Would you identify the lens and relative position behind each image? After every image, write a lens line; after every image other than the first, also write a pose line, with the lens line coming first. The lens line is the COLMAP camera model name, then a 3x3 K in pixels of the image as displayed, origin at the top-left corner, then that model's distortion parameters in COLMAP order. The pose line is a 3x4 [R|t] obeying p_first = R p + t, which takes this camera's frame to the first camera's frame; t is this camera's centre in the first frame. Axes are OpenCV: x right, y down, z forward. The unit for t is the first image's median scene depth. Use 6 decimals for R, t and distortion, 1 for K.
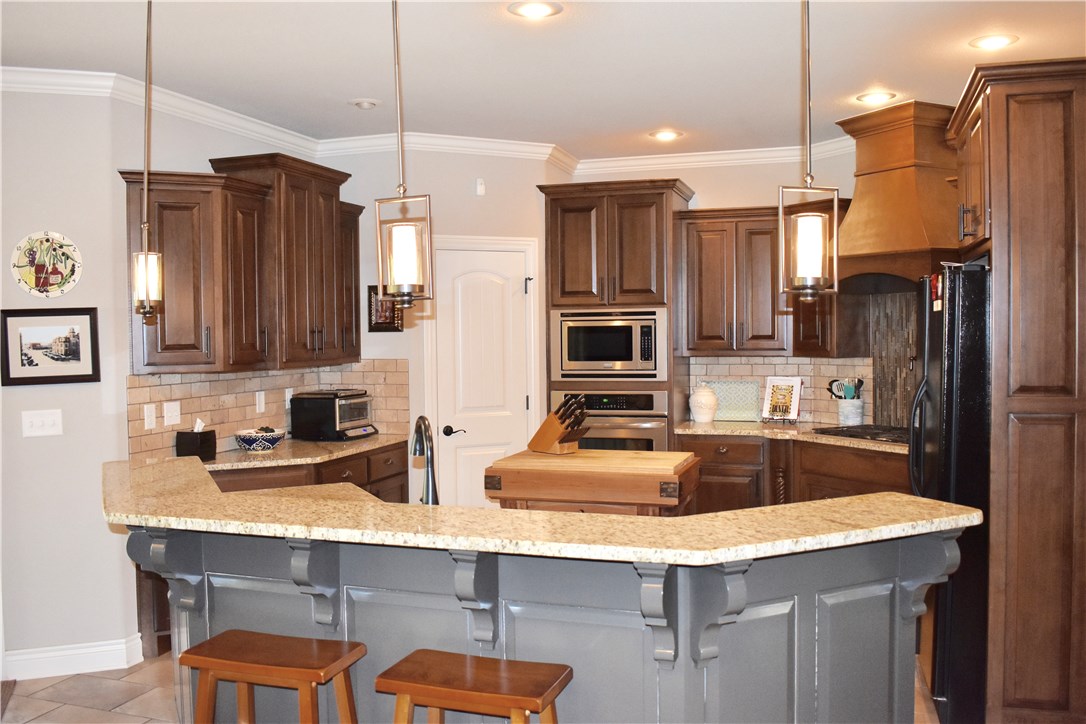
lens RADIAL K [[969.5, 0, 543.0], [0, 969.5, 360.4], [0, 0, 1]] dist [-0.073474, 0.001405]
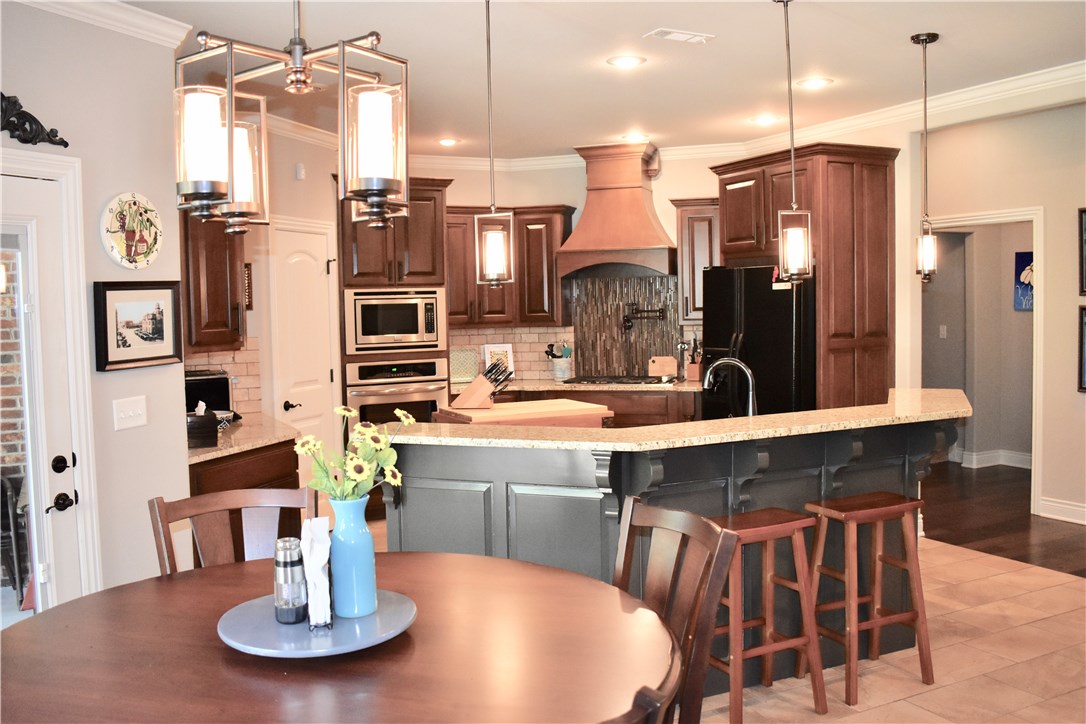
lens RADIAL K [[969.5, 0, 543.4], [0, 969.5, 359.9], [0, 0, 1]] dist [-0.073474, 0.001405]
pose [[0.712289, -0.044807, 0.700455, -0.625705], [0.035316, 0.998984, 0.027991, 0.004618], [-0.700997, 0.004799, 0.713148, 0.076900]]
